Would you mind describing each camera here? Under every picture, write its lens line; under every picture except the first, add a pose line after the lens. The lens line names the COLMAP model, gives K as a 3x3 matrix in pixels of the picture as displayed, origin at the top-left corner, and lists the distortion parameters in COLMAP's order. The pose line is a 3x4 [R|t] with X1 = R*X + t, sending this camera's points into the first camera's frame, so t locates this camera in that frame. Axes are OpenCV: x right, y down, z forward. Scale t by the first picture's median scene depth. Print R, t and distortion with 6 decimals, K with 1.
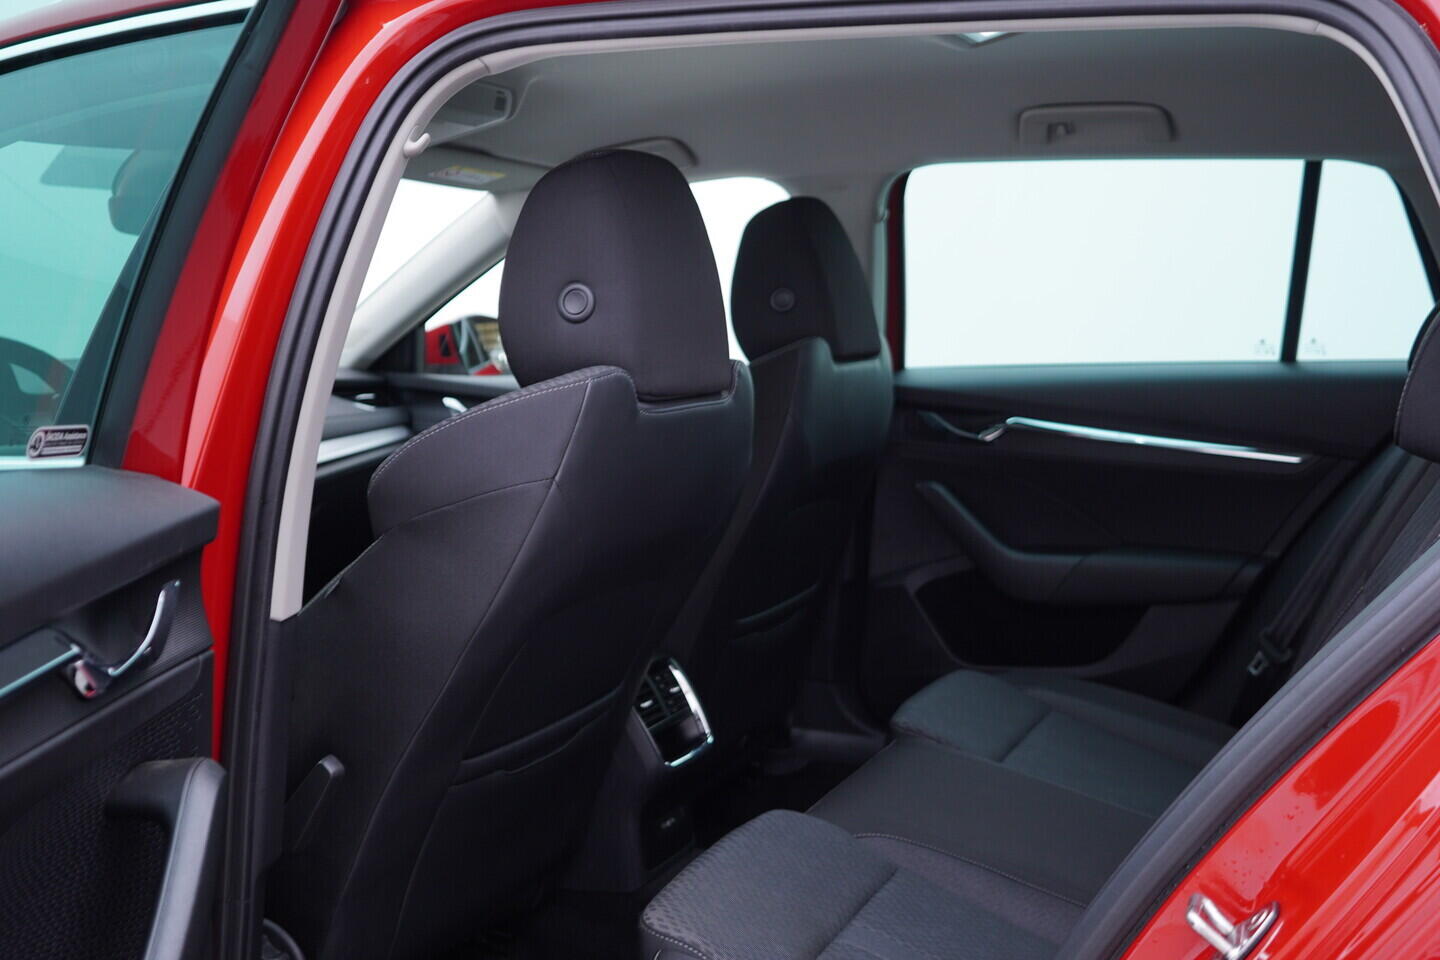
lens RADIAL K [[1500.0, 0, 715.3], [0, 1500.0, 474.6], [0, 0, 1]] dist [-0.003165, 0.000000]
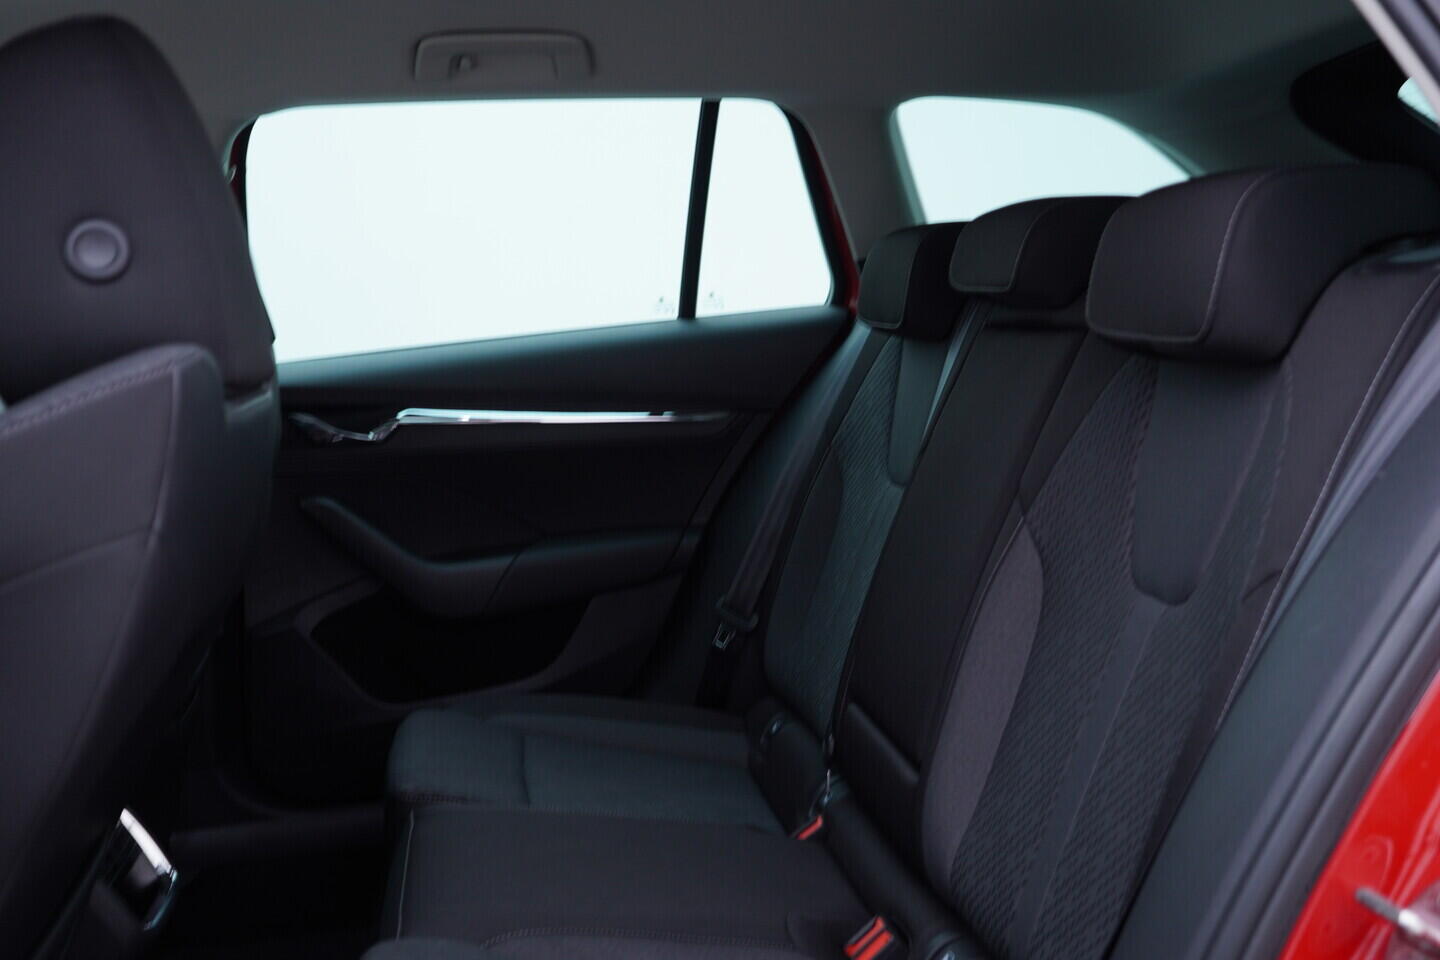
lens RADIAL K [[1500.0, 0, 723.6], [0, 1500.0, 485.7], [0, 0, 1]] dist [-0.003165, 0.000000]
pose [[0.824922, -0.133858, 0.549168, -0.138154], [0.135071, 0.990090, 0.038437, -0.003774], [-0.548871, 0.042469, 0.834827, 0.198409]]
